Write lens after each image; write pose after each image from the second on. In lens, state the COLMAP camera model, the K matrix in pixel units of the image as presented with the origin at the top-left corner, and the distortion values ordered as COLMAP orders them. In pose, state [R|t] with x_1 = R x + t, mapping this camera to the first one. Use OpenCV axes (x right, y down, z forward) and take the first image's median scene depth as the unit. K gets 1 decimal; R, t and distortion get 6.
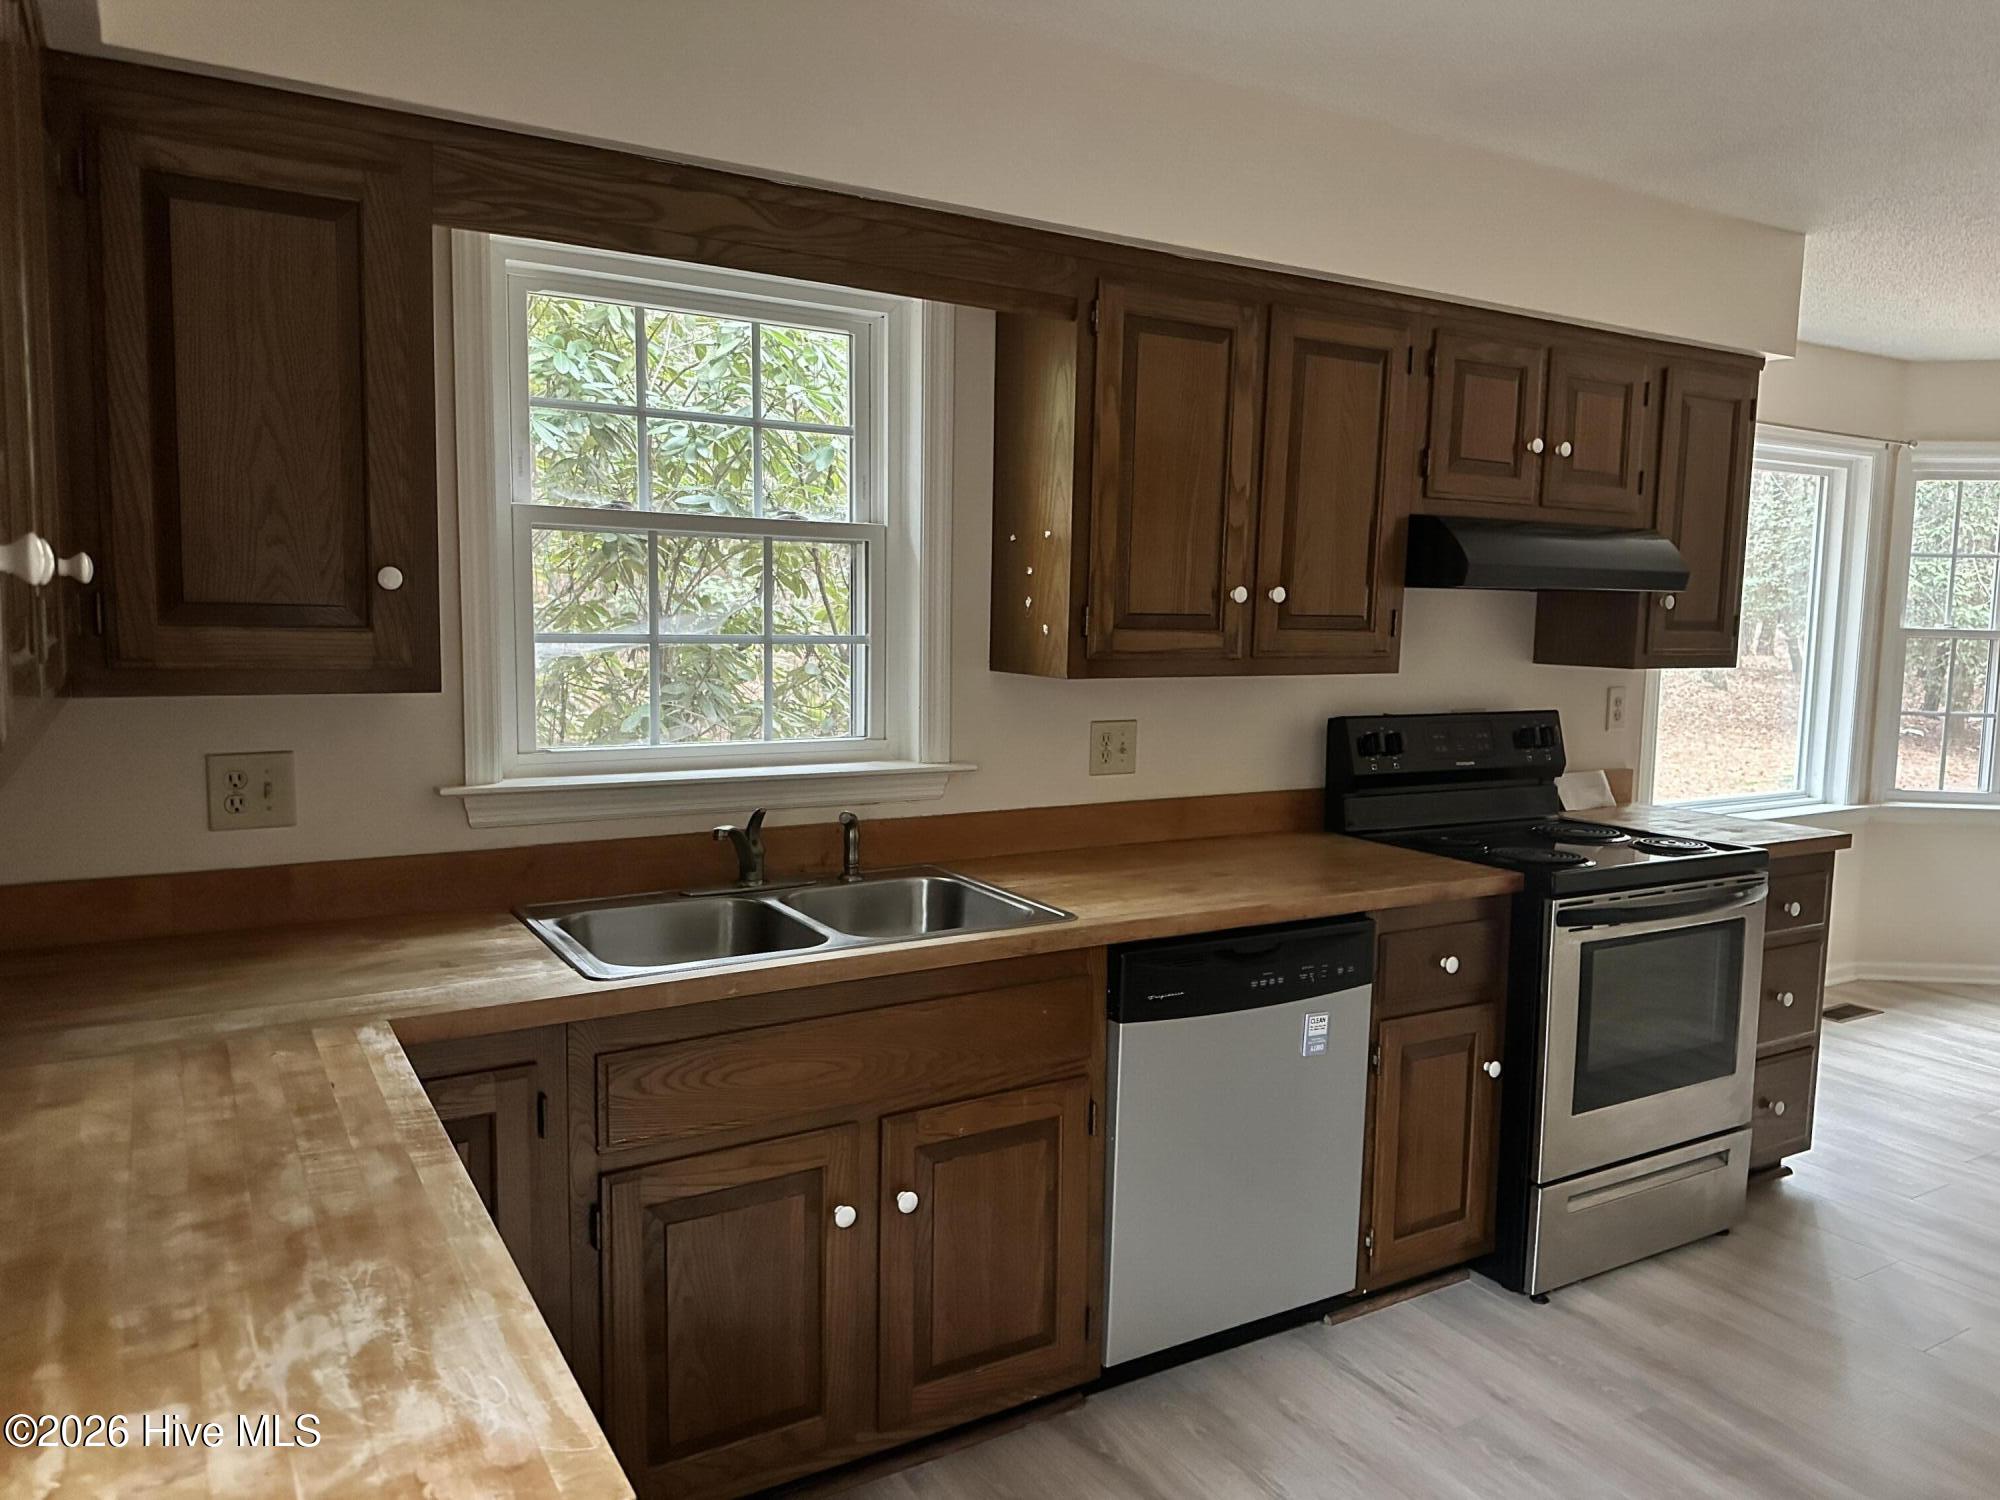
lens RADIAL K [[1403.7, 0, 1034.8], [0, 1403.7, 756.1], [0, 0, 1]] dist [0.102621, -0.151459]
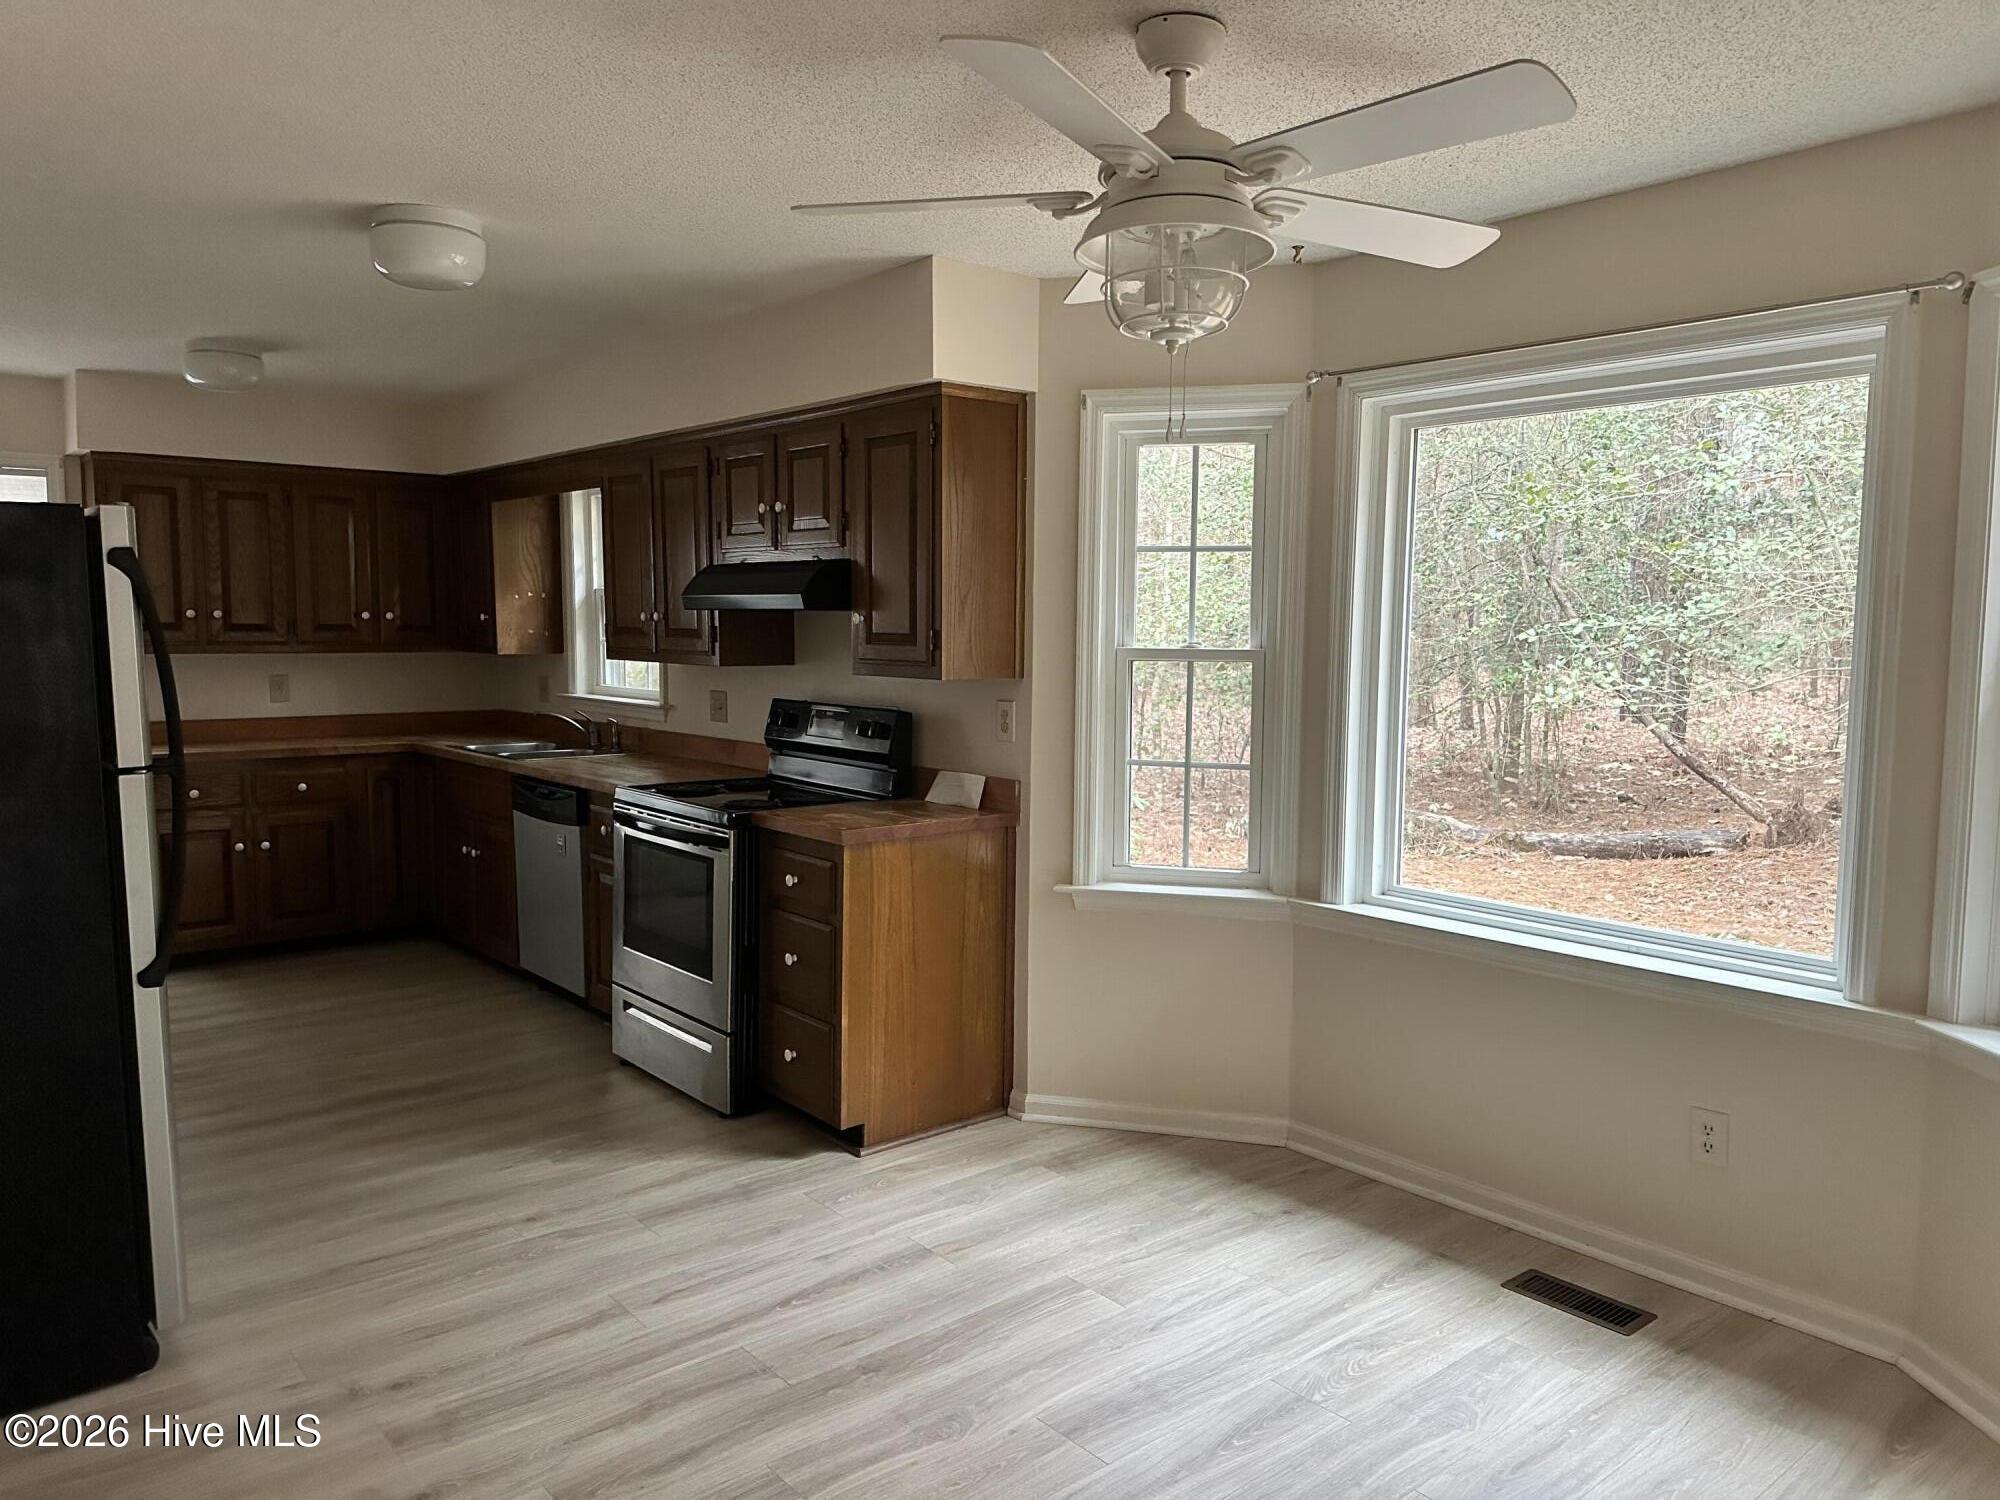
lens RADIAL K [[1403.7, 0, 1034.8], [0, 1403.7, 756.1], [0, 0, 1]] dist [0.102621, -0.151459]
pose [[0.158397, 0.079063, -0.984205, 1.957631], [-0.114502, 0.991535, 0.061224, -0.102176], [0.980714, 0.102996, 0.166109, 1.158150]]
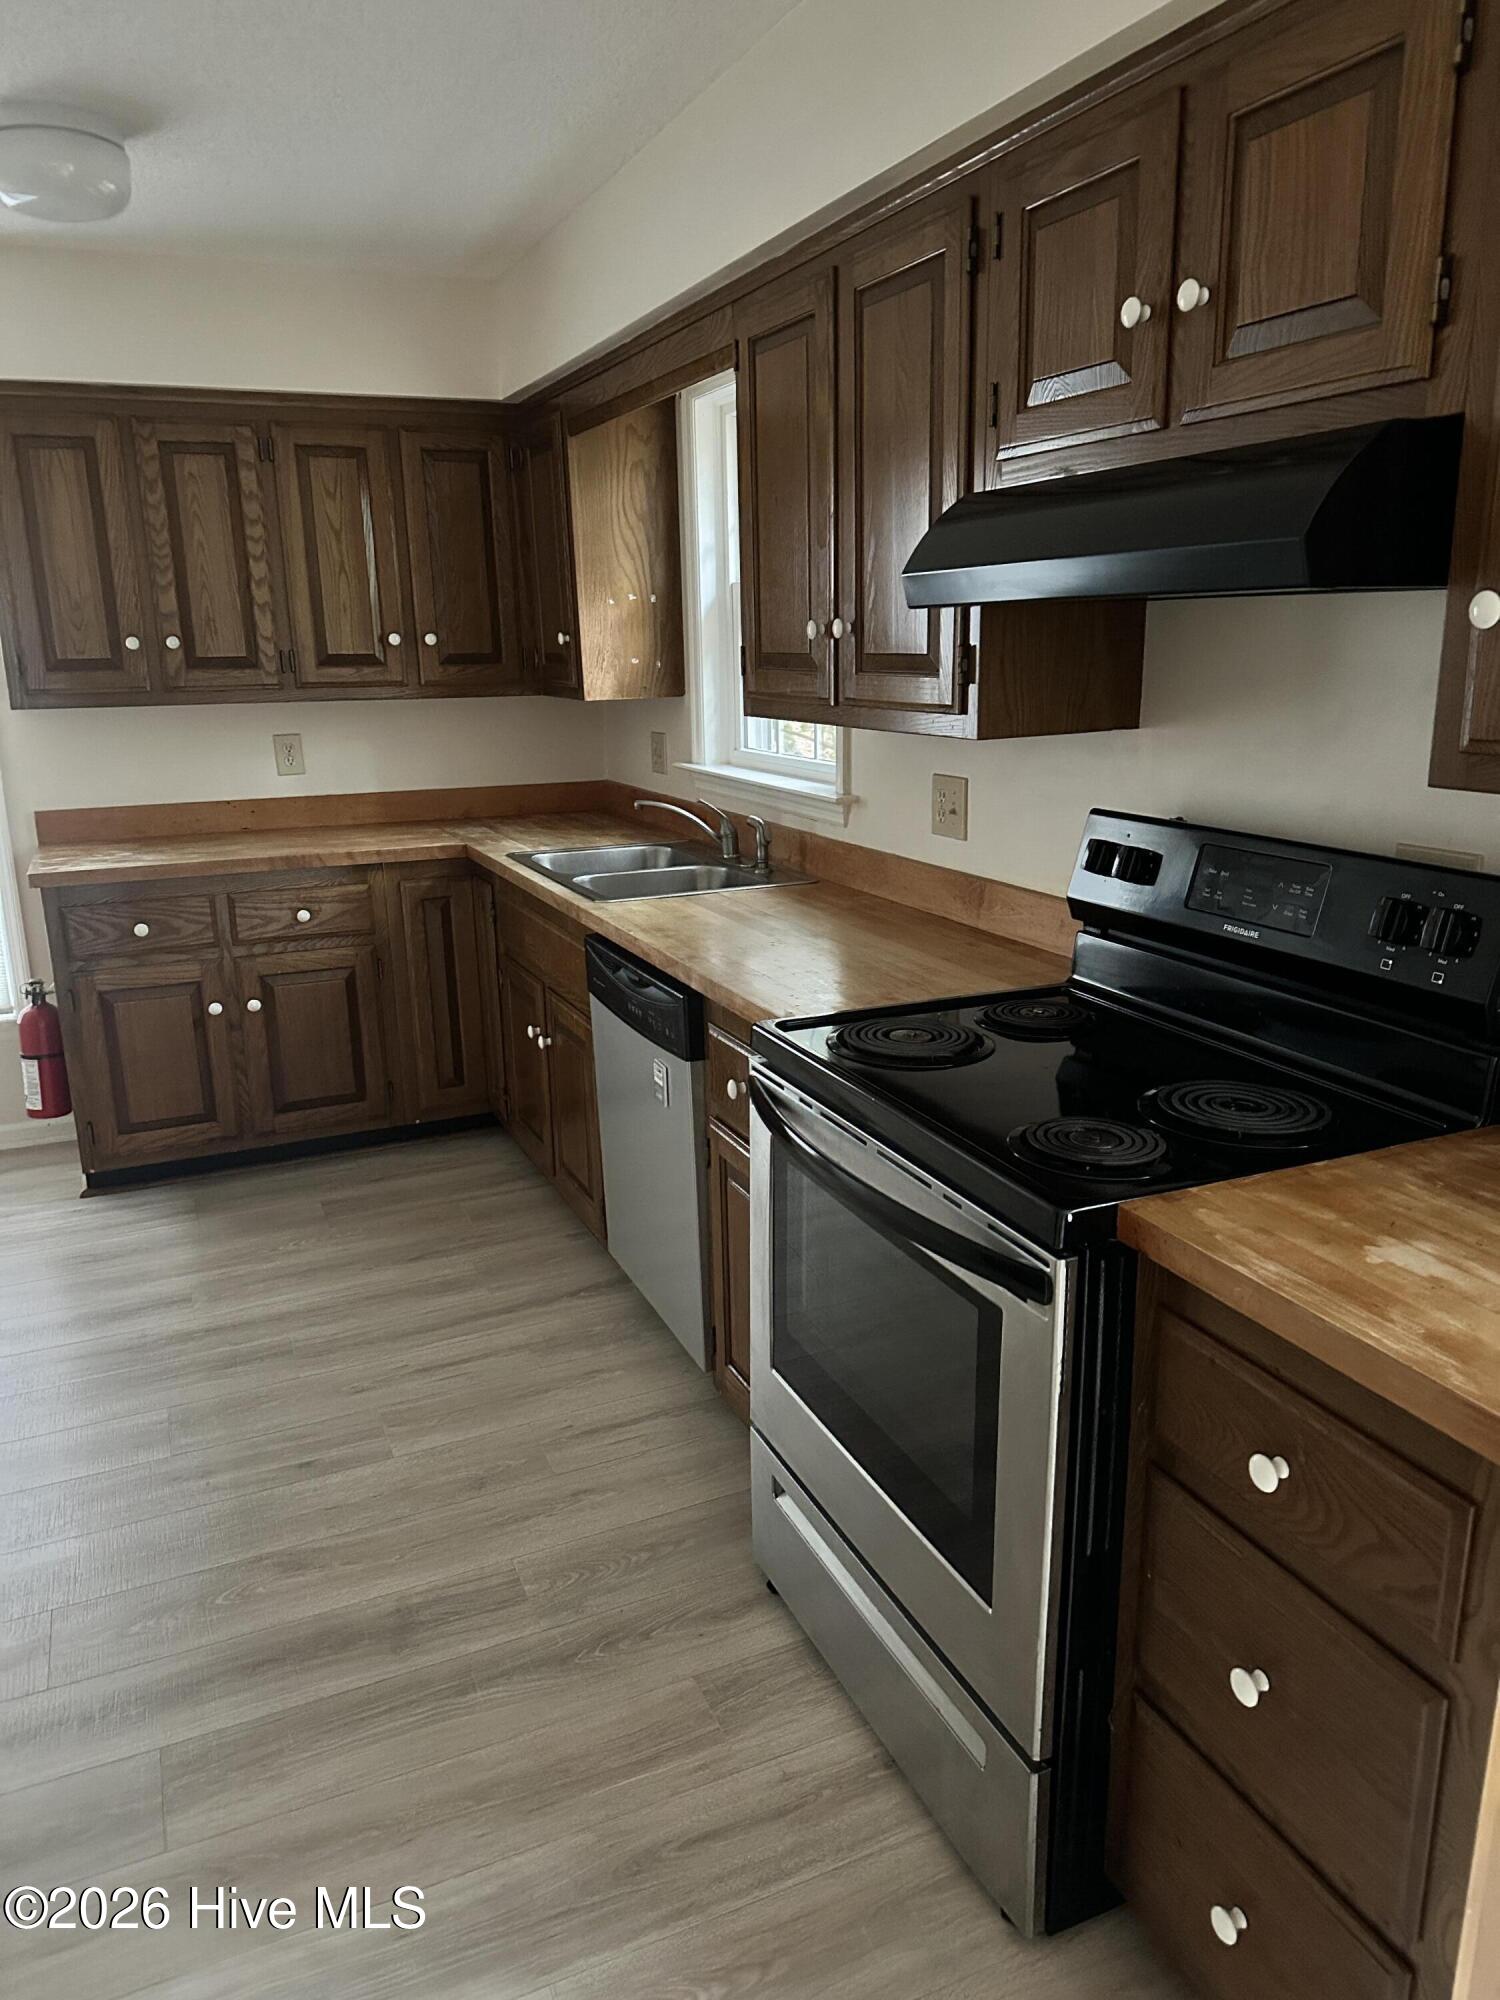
lens RADIAL K [[1403.7, 0, 758.1], [0, 1403.7, 992.7], [0, 0, 1]] dist [0.102621, -0.151459]
pose [[-0.138891, 0.231061, -0.962975, 1.015581], [-0.093408, 0.965007, 0.245021, -0.105046], [0.985893, 0.123981, -0.112448, 1.046026]]
